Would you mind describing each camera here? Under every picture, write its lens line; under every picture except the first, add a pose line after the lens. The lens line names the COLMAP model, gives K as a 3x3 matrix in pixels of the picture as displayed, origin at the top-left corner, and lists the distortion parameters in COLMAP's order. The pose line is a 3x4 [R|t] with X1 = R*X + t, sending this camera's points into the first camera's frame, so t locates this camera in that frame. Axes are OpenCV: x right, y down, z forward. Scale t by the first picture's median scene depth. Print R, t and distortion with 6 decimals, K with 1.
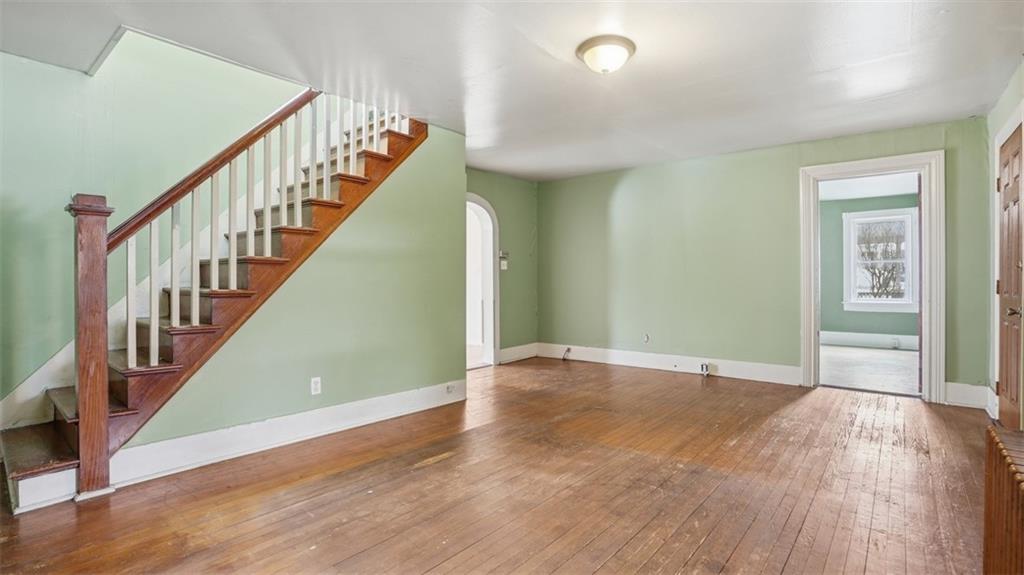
lens RADIAL K [[482.9, 0, 515.7], [0, 482.9, 283.6], [0, 0, 1]] dist [-0.047712, 0.018343]
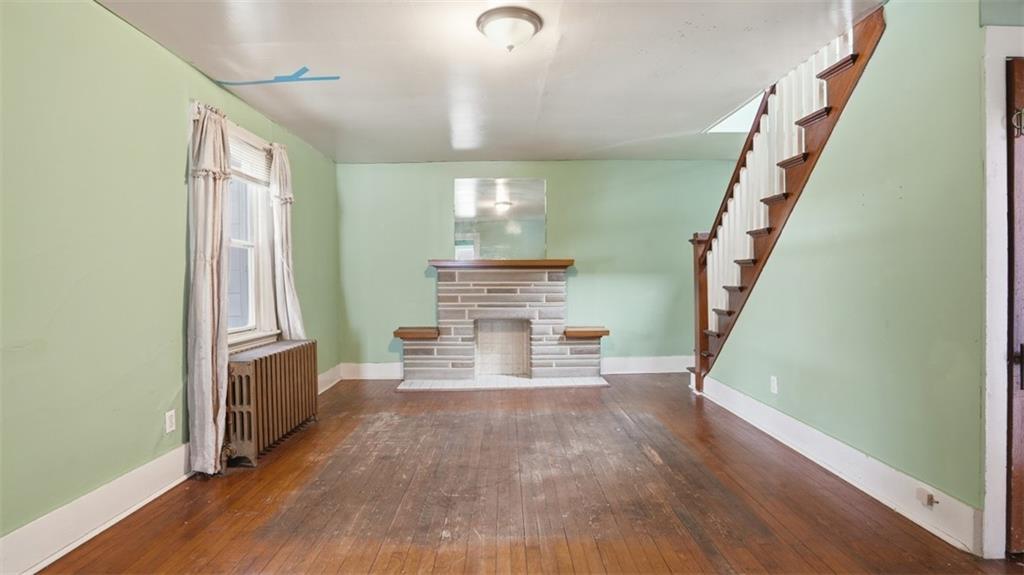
lens RADIAL K [[482.9, 0, 510.1], [0, 482.9, 278.4], [0, 0, 1]] dist [-0.047712, 0.018343]
pose [[-0.764298, 0.010294, -0.644782, 0.712138], [0.008003, 0.999947, 0.006478, -0.020620], [0.644814, -0.000209, -0.764339, 1.563512]]
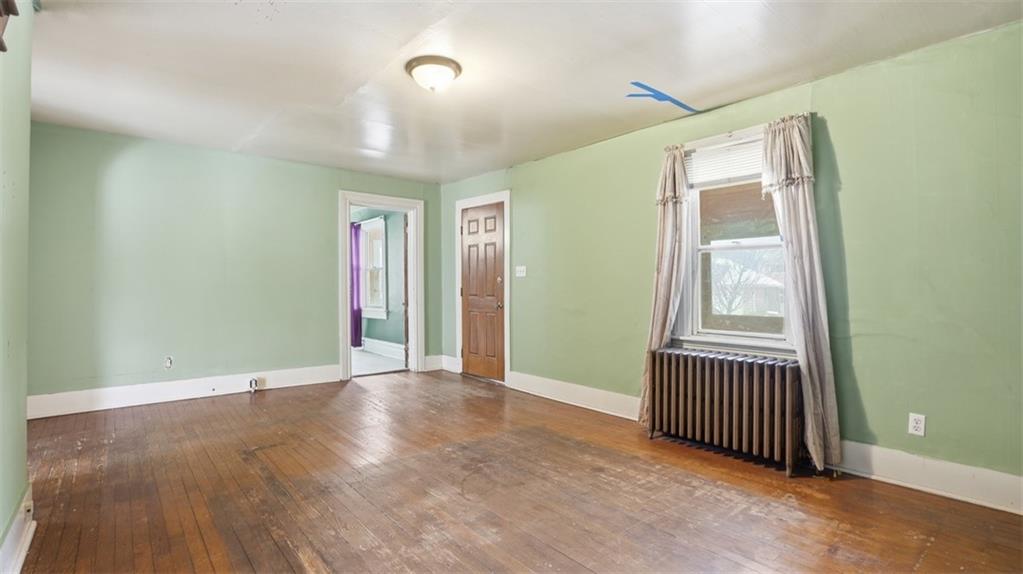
lens RADIAL K [[482.5, 0, 511.6], [0, 482.5, 289.0], [0, 0, 1]] dist [-0.047712, 0.018343]
pose [[0.182298, -0.002441, 0.983240, -0.739586], [0.006820, 0.999976, 0.001218, -0.007903], [-0.983220, 0.006483, 0.182311, 0.606028]]
